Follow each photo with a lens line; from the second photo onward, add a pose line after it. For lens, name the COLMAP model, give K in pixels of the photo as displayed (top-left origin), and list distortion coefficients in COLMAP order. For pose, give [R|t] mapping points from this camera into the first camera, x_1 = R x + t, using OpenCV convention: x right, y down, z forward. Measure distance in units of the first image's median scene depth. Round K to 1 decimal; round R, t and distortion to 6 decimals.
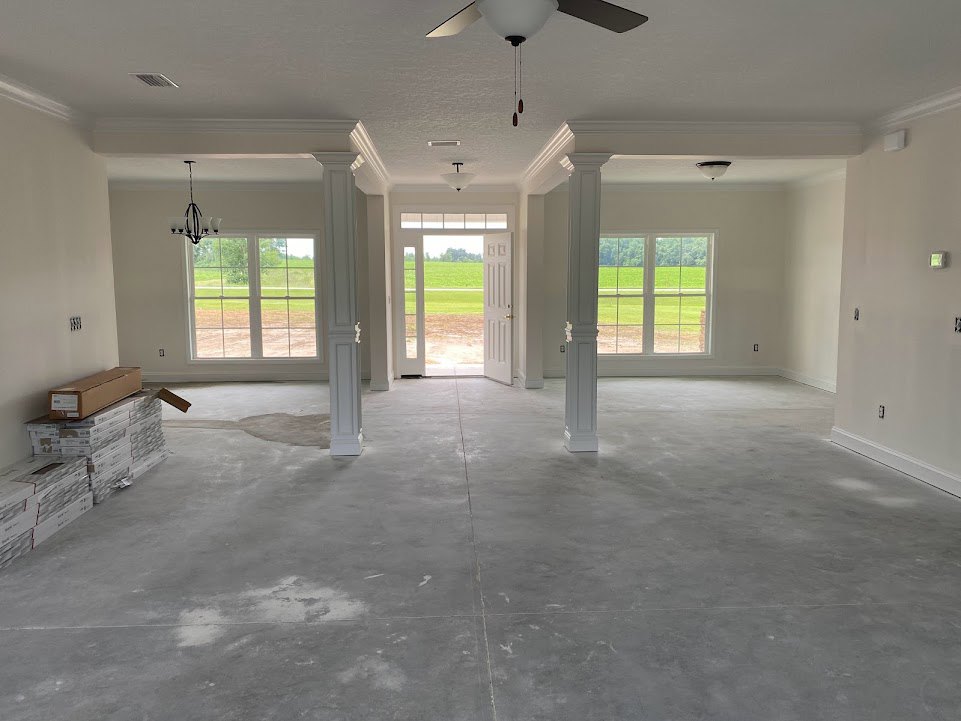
lens RADIAL K [[720.2, 0, 480.2], [0, 720.2, 356.3], [0, 0, 1]] dist [-0.005886, -0.007981]
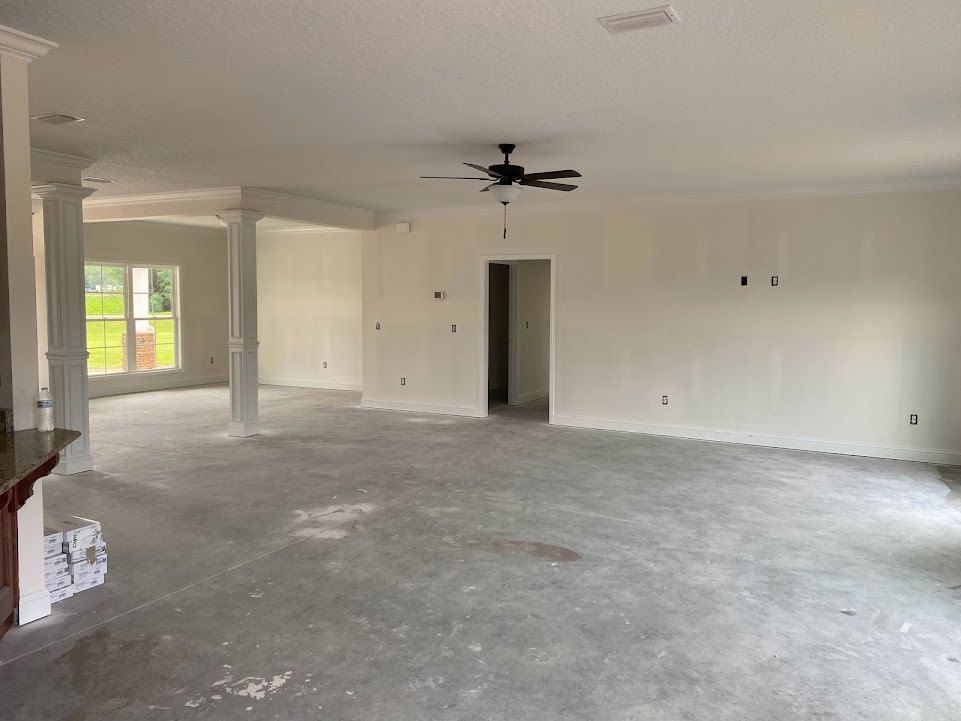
lens RADIAL K [[720.2, 0, 486.5], [0, 720.2, 361.1], [0, 0, 1]] dist [-0.005886, -0.007981]
pose [[0.504206, -0.062154, 0.861344, -1.300817], [0.087394, 0.995959, 0.020710, 0.012899], [-0.859150, 0.064834, 0.507600, -0.077012]]
